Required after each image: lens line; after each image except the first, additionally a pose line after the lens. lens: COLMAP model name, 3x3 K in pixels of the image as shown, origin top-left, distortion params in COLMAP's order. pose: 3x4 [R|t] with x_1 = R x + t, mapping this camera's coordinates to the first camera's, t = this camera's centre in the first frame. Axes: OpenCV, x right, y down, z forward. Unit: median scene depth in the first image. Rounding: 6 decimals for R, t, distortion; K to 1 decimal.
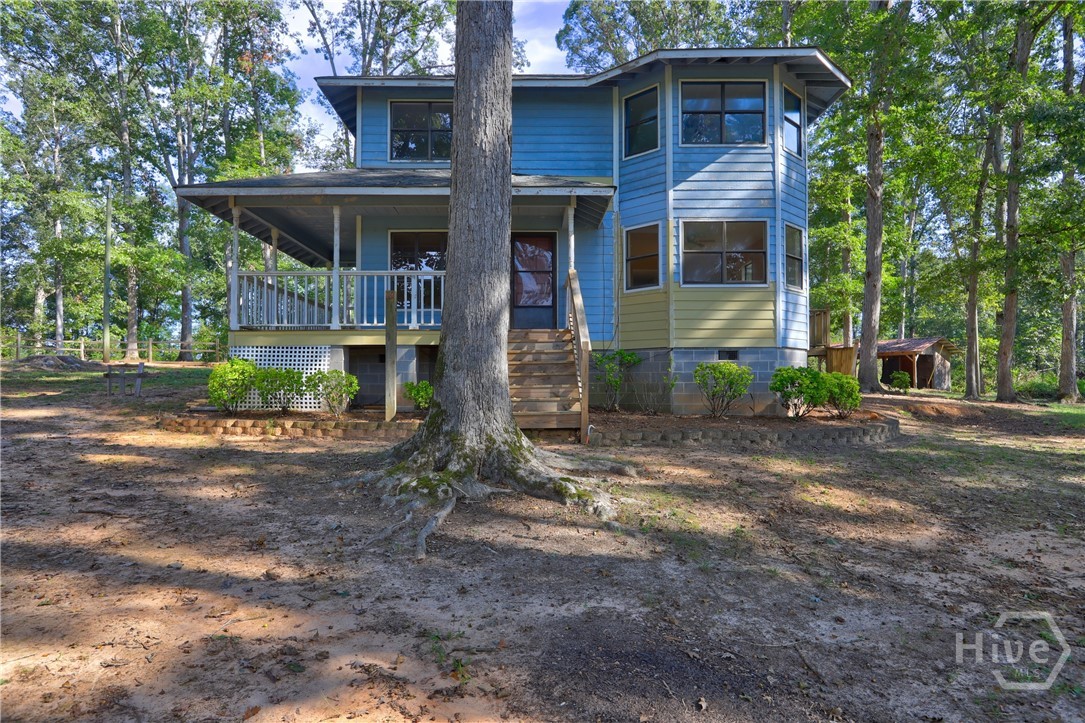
lens RADIAL K [[702.9, 0, 542.9], [0, 702.9, 362.9], [0, 0, 1]] dist [-0.004733, -0.000363]
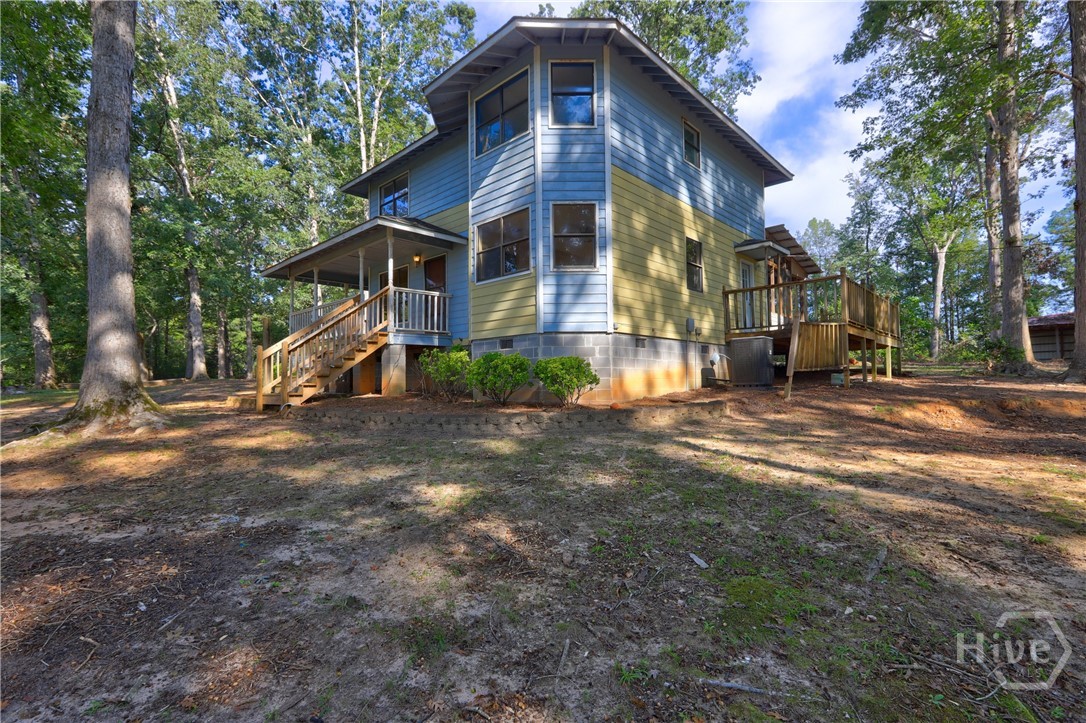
lens RADIAL K [[486.1, 0, 542.7], [0, 486.1, 363.7], [0, 0, 1]] dist [0.000055, 0.000014]
pose [[0.695172, -0.008468, -0.718793, 0.826313], [0.008962, 0.999955, -0.003114, 0.022858], [0.718787, -0.004277, 0.695217, 0.531787]]
